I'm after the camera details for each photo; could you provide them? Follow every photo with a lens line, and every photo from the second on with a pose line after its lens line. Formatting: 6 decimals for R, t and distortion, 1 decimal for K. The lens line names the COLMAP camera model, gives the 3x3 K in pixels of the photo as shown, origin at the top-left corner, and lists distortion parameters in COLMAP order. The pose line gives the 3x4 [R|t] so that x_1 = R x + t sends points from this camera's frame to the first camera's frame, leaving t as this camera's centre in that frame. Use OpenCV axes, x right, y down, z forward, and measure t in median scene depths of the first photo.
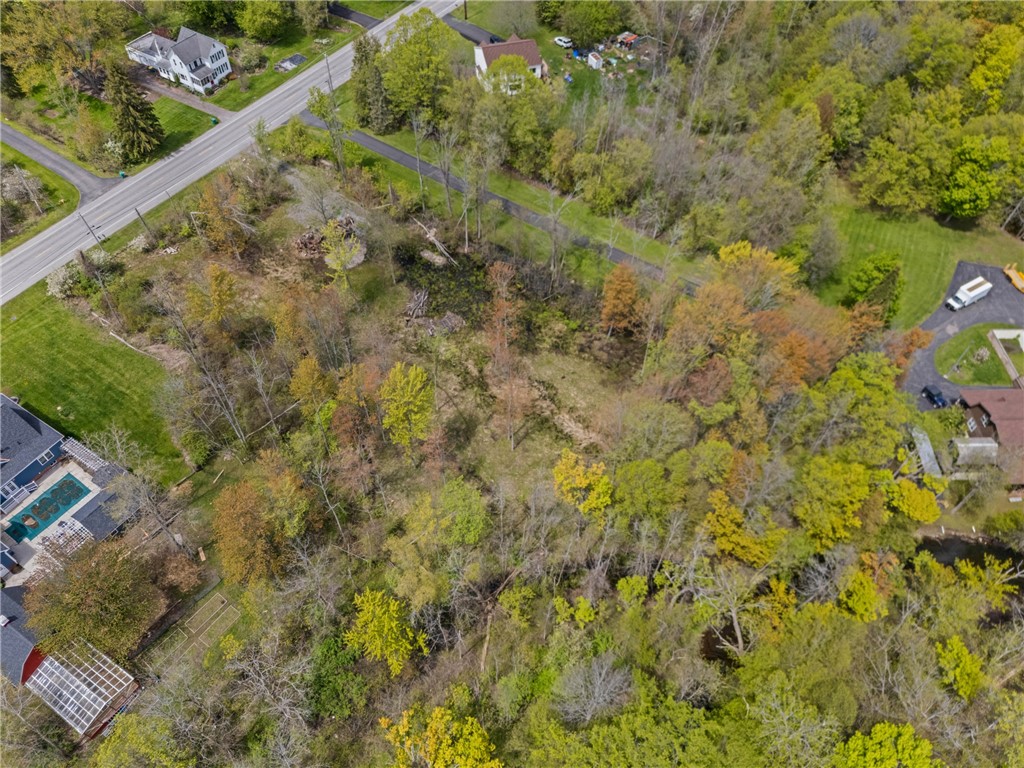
lens RADIAL K [[748.5, 0, 518.4], [0, 748.5, 394.1], [0, 0, 1]] dist [0.065496, -0.050487]
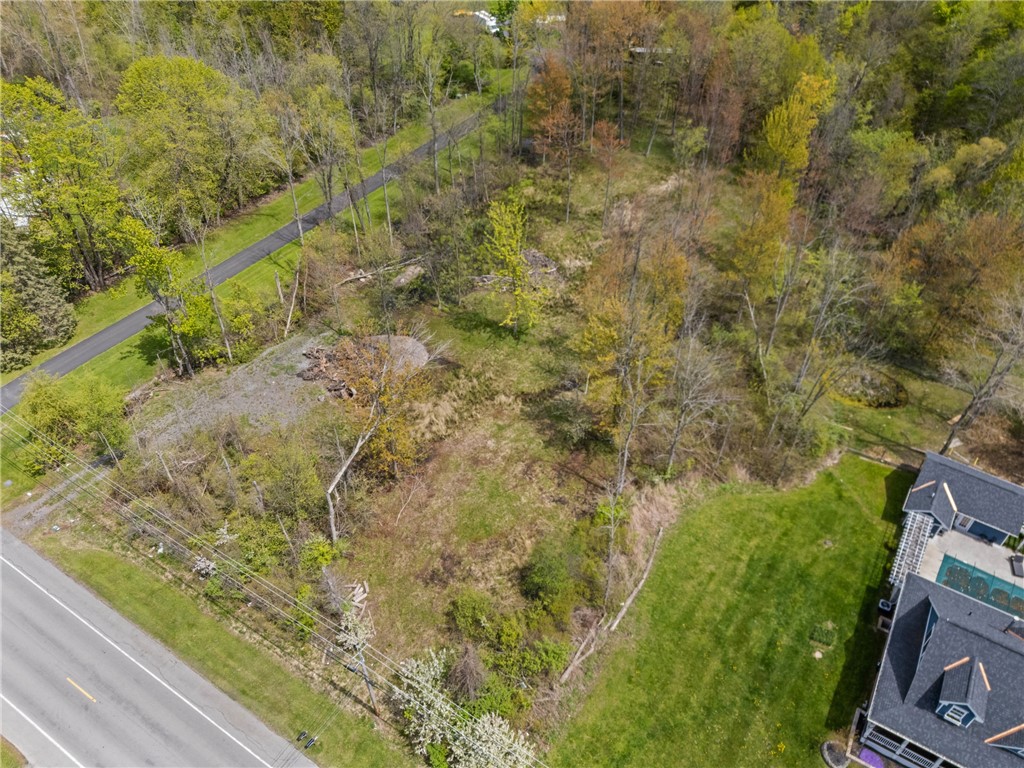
lens RADIAL K [[748.5, 0, 516.6], [0, 748.5, 388.0], [0, 0, 1]] dist [0.065496, -0.050487]
pose [[-0.019462, -0.693631, 0.720068, -0.709859], [0.786128, 0.434380, 0.439679, -0.372783], [-0.617758, 0.574622, 0.536828, 0.631555]]
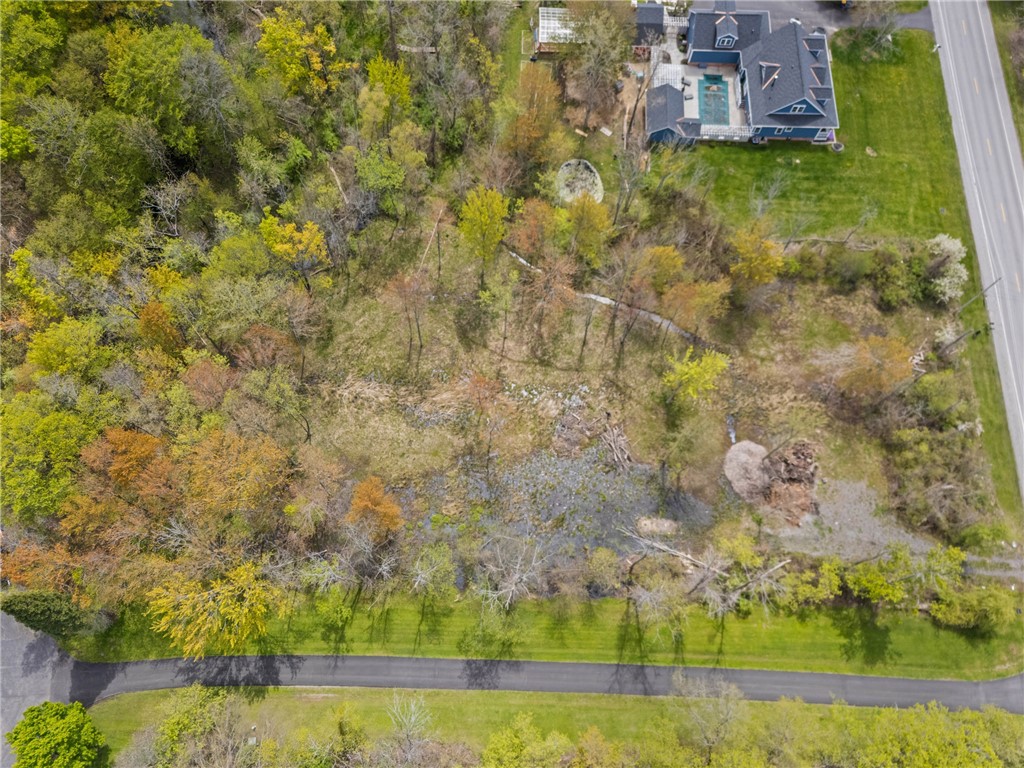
lens RADIAL K [[785.6, 0, 510.2], [0, 785.6, 383.7], [0, 0, 1]] dist [0.043592, -0.009774]
pose [[-0.849163, 0.476618, -0.227504, 0.122176], [-0.448983, -0.424660, 0.786180, -0.684005], [0.278095, 0.769740, 0.574598, 0.410702]]
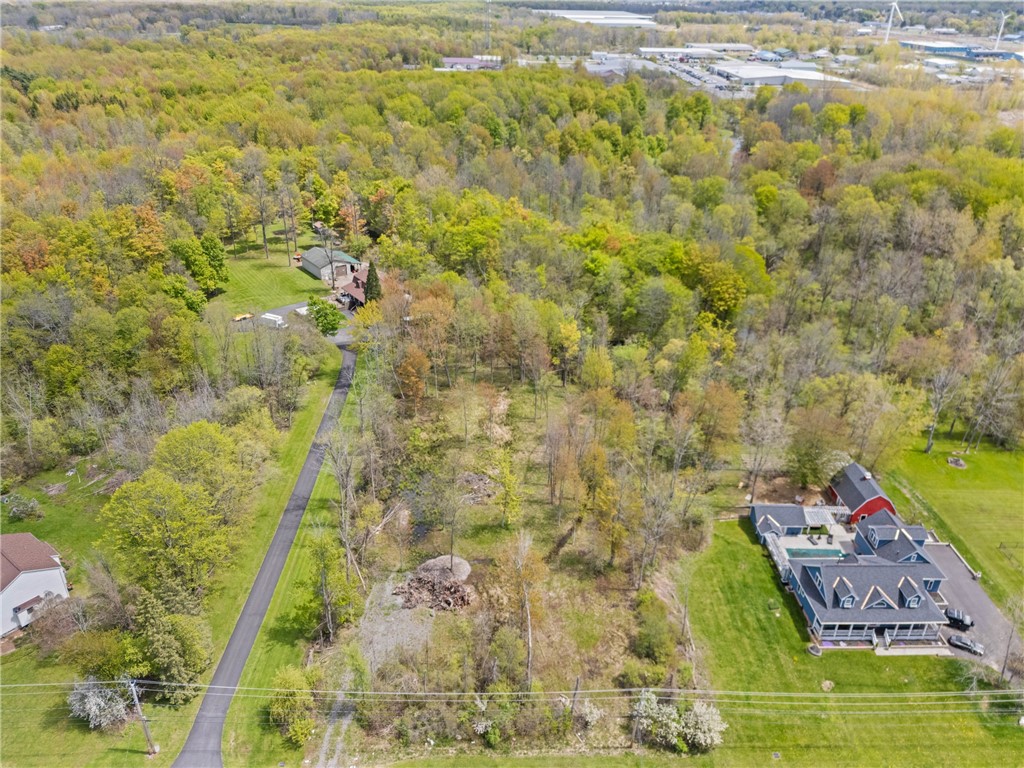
lens RADIAL K [[748.5, 0, 515.6], [0, 748.5, 388.6], [0, 0, 1]] dist [0.065496, -0.050487]
pose [[-0.568538, -0.419954, 0.707392, -0.834854], [0.634919, 0.322785, 0.701917, -0.847523], [-0.523109, 0.848203, 0.083122, 0.711644]]
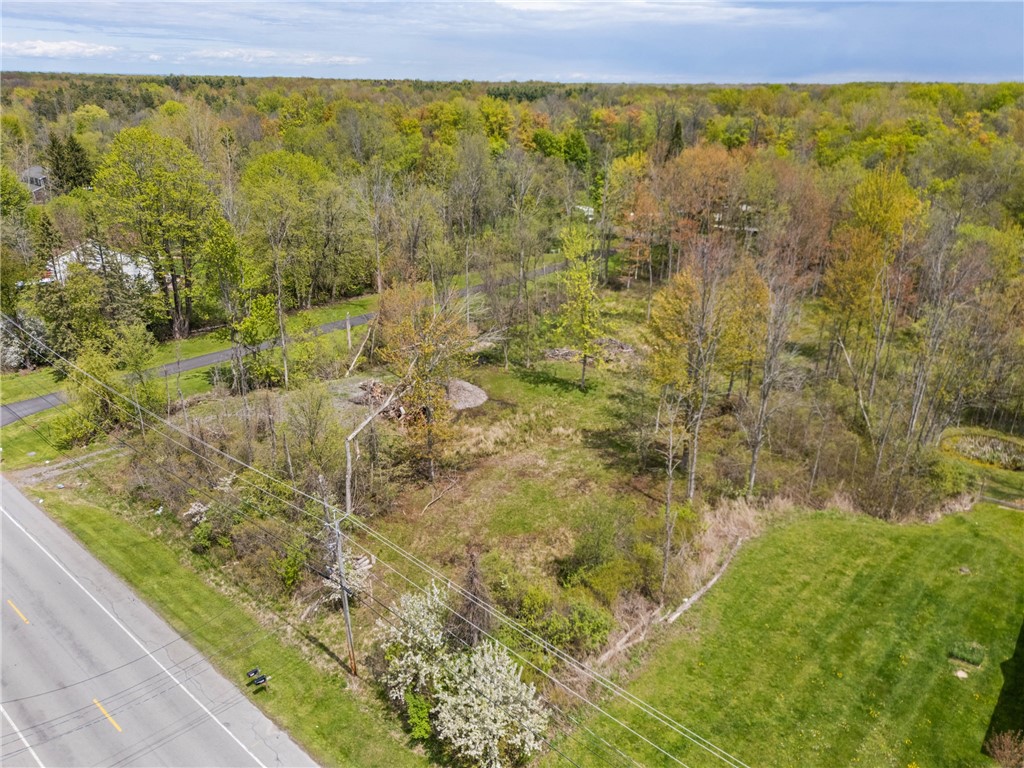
lens RADIAL K [[748.5, 0, 517.2], [0, 748.5, 391.5], [0, 0, 1]] dist [0.065496, -0.050487]
pose [[0.125688, -0.400488, 0.907641, -0.765713], [0.783645, 0.601116, 0.156719, -0.242521], [-0.608361, 0.691570, 0.389393, 0.753455]]
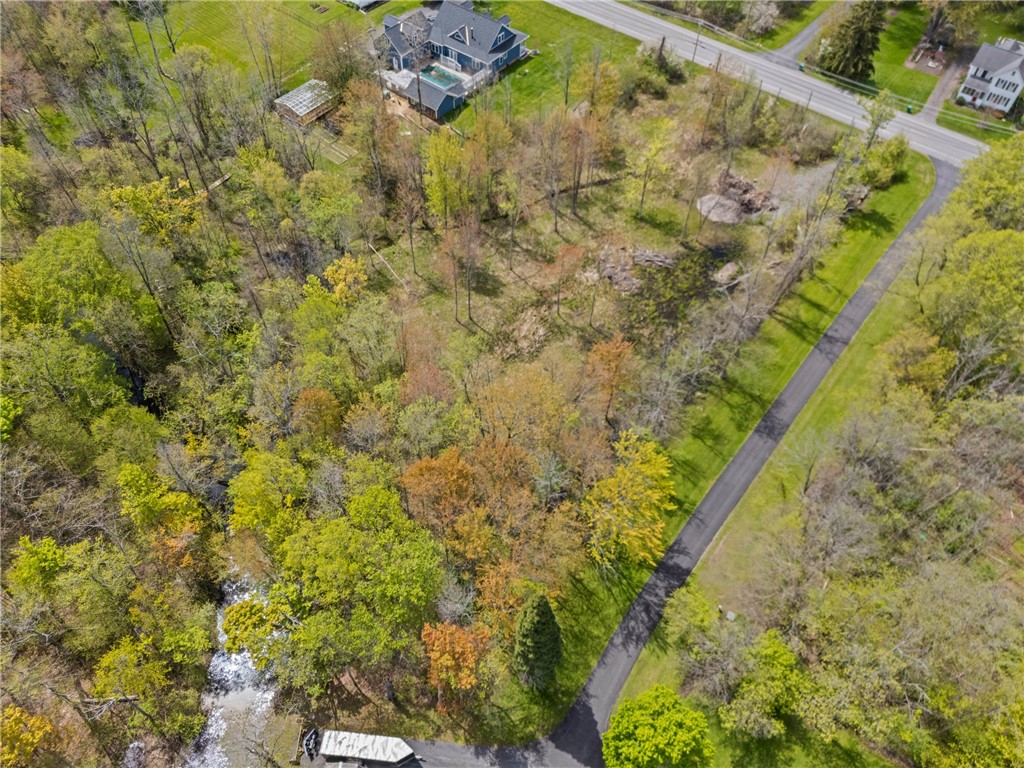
lens RADIAL K [[748.5, 0, 507.4], [0, 748.5, 387.4], [0, 0, 1]] dist [0.065496, -0.050487]
pose [[-0.088123, 0.777166, -0.623095, 0.572419], [-0.807631, 0.310405, 0.501379, -0.383079], [0.583067, 0.547414, 0.600309, 0.404460]]
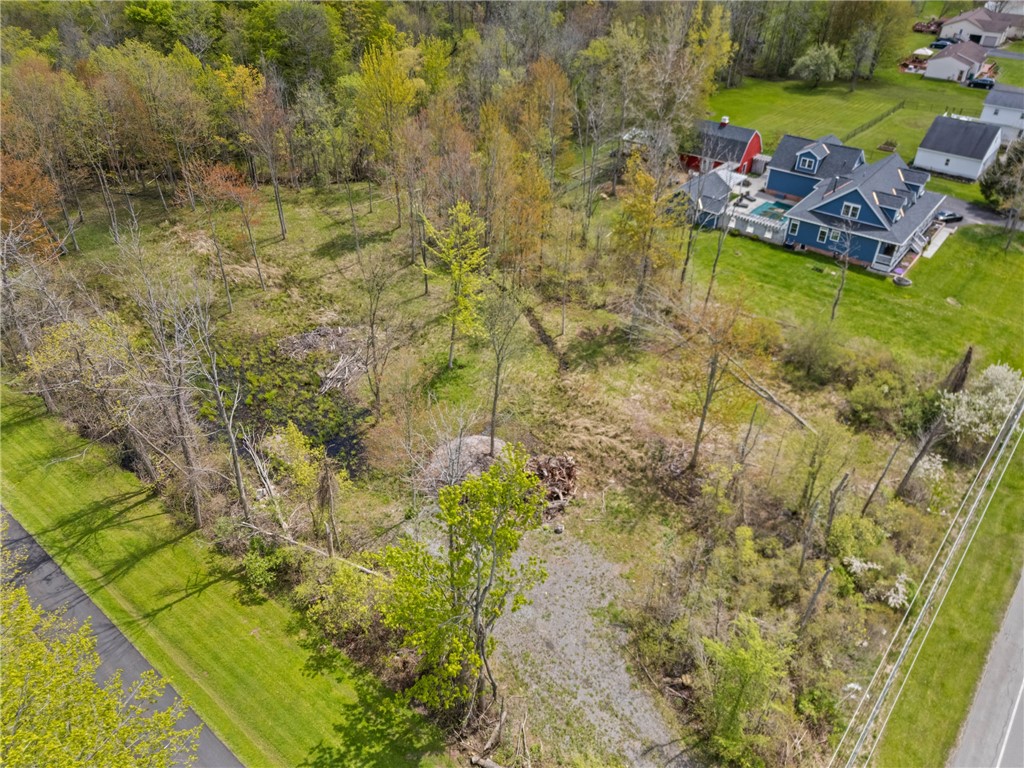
lens RADIAL K [[748.5, 0, 513.6], [0, 748.5, 387.3], [0, 0, 1]] dist [0.065496, -0.050487]
pose [[-0.994100, -0.087215, 0.064491, -0.285726], [0.062865, 0.021268, 0.997795, -0.649466], [-0.088395, 0.995962, -0.015660, 0.976010]]
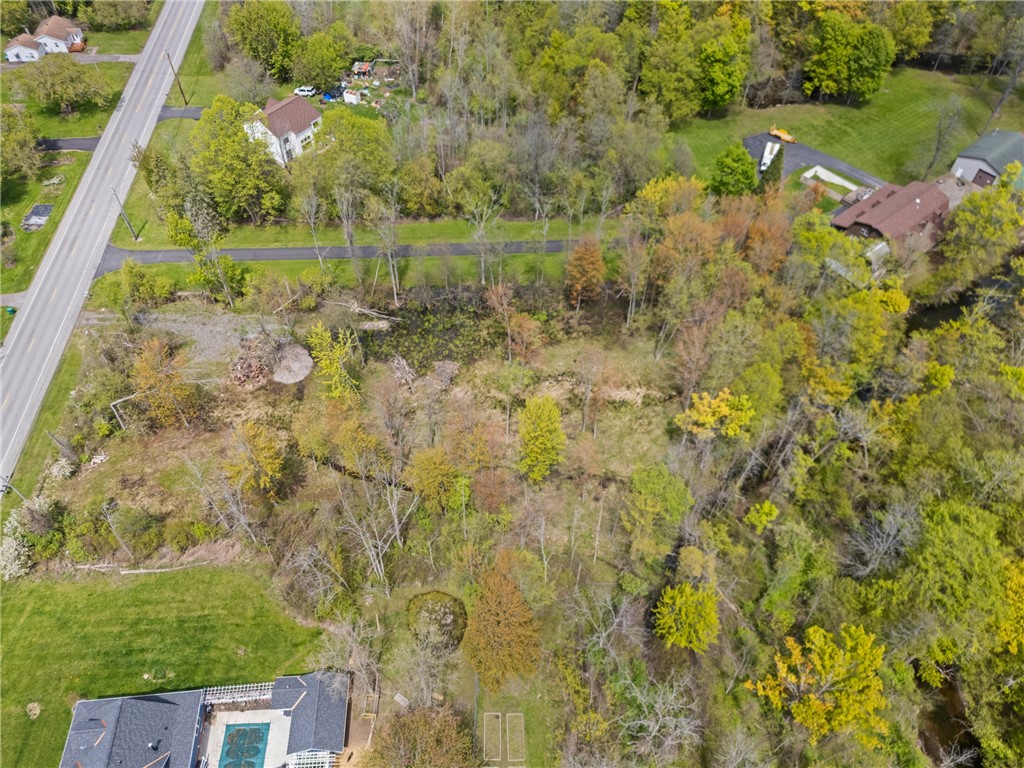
lens RADIAL K [[748.5, 0, 520.4], [0, 748.5, 389.9], [0, 0, 1]] dist [0.065496, -0.050487]
pose [[0.788325, -0.479274, 0.385798, -0.384433], [0.488308, 0.868850, 0.081577, -0.099264], [-0.374299, 0.124079, 0.918969, 0.057755]]
